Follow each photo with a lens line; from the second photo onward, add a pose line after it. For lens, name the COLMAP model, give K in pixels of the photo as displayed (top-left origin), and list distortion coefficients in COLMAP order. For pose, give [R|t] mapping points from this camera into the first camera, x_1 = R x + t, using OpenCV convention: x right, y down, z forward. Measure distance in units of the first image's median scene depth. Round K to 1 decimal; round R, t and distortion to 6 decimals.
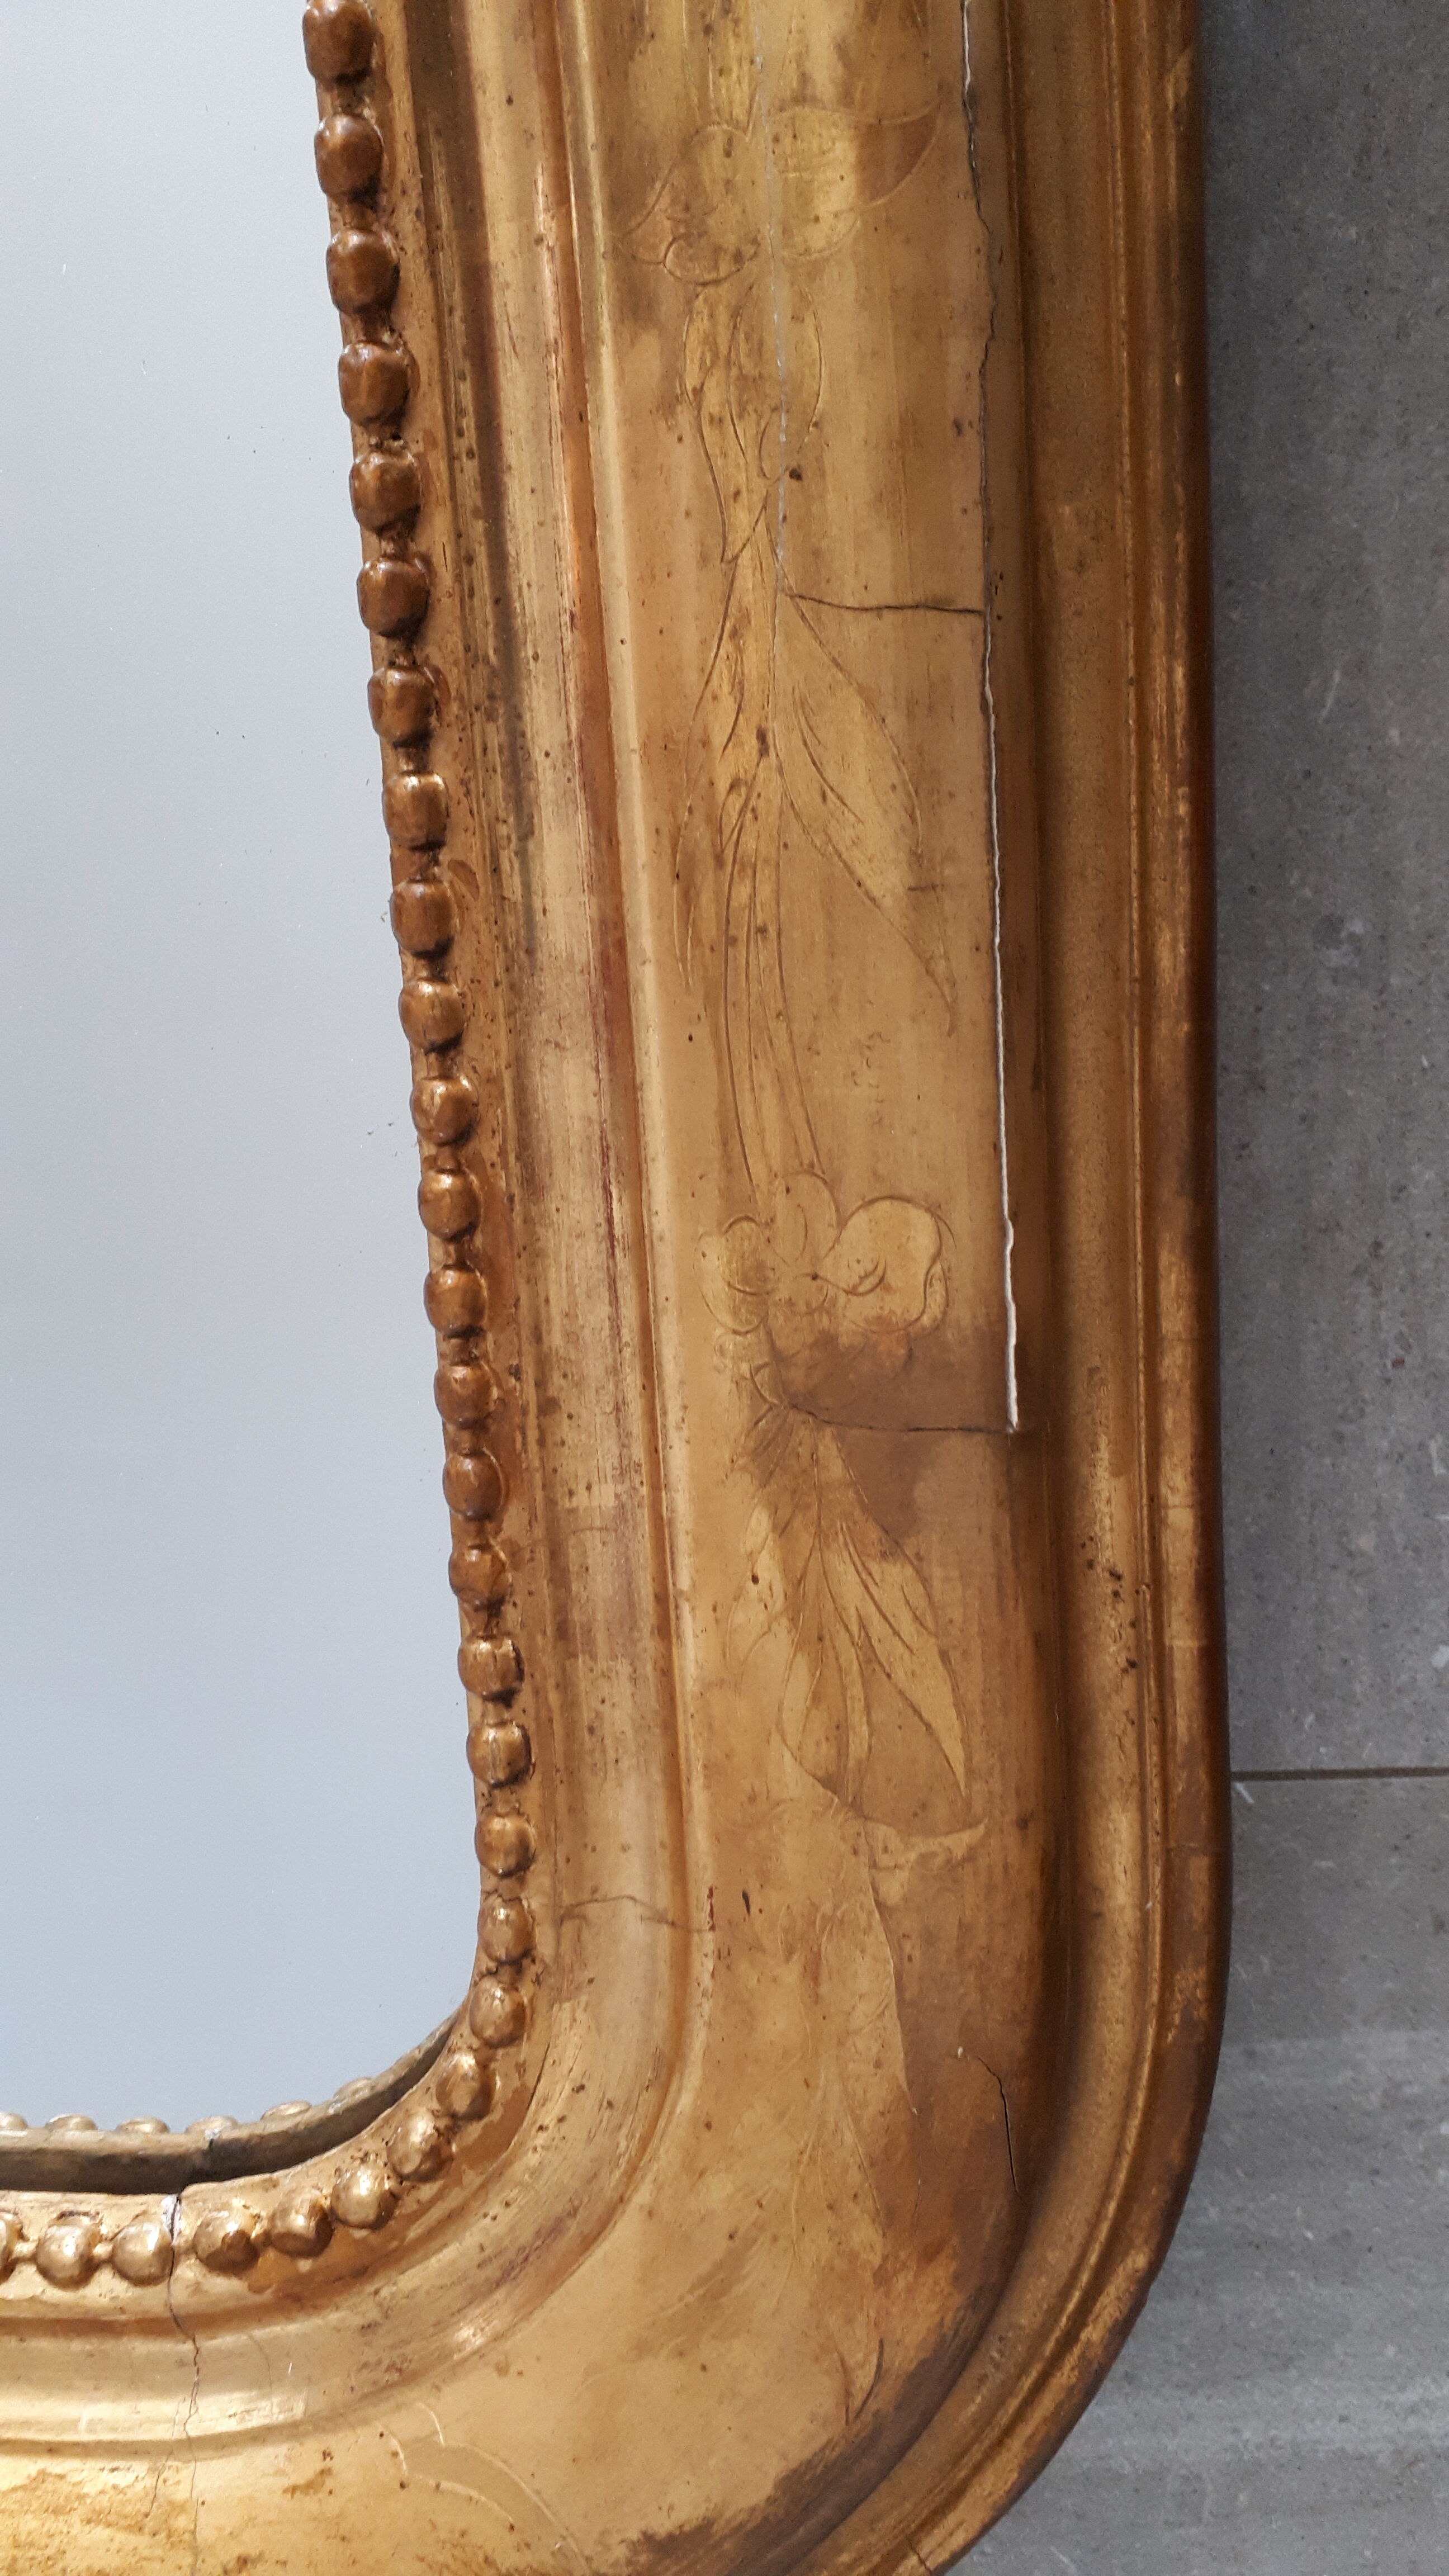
lens RADIAL K [[1959.4, 0, 671.1], [0, 1959.4, 1318.3], [0, 0, 1]] dist [0.021632, 0.003497]
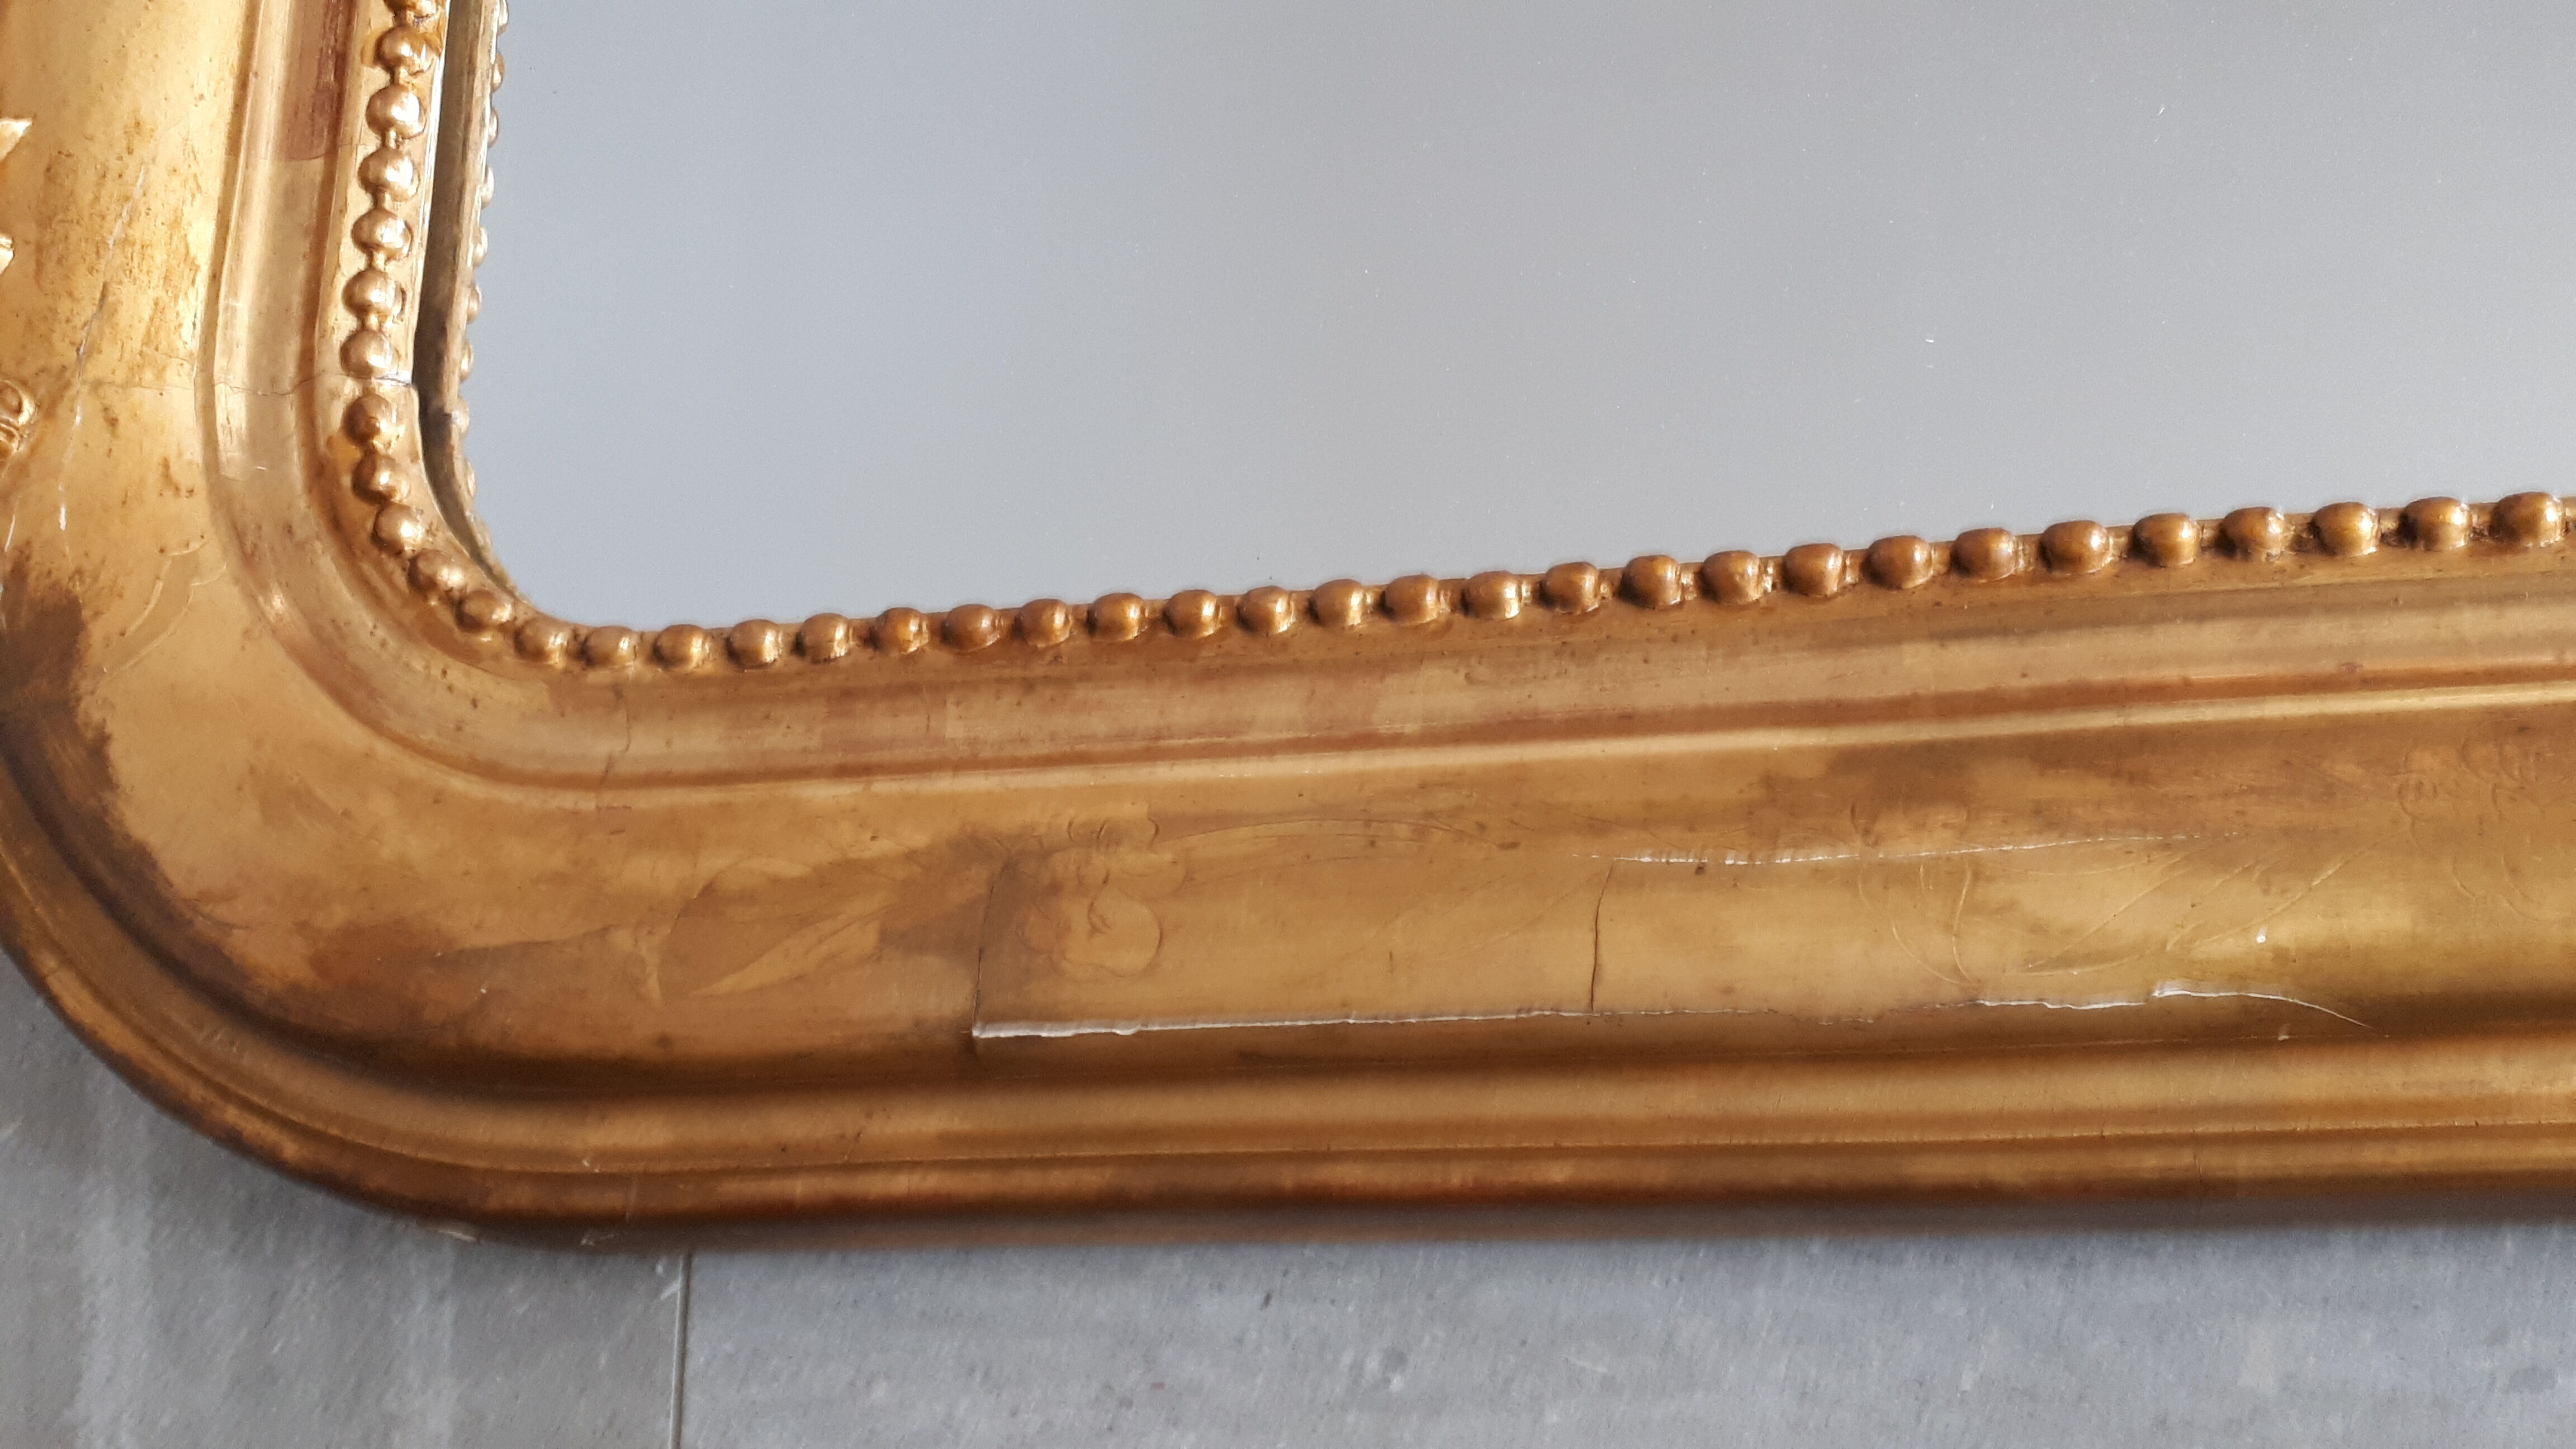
lens RADIAL K [[2488.7, 0, 1267.8], [0, 2488.7, 723.5], [0, 0, 1]] dist [0.073294, 0.000000]
pose [[-0.042987, 0.987191, -0.153644, 0.187265], [-0.998699, -0.038235, 0.033753, -0.153104], [0.027446, 0.154895, 0.987550, -0.523817]]
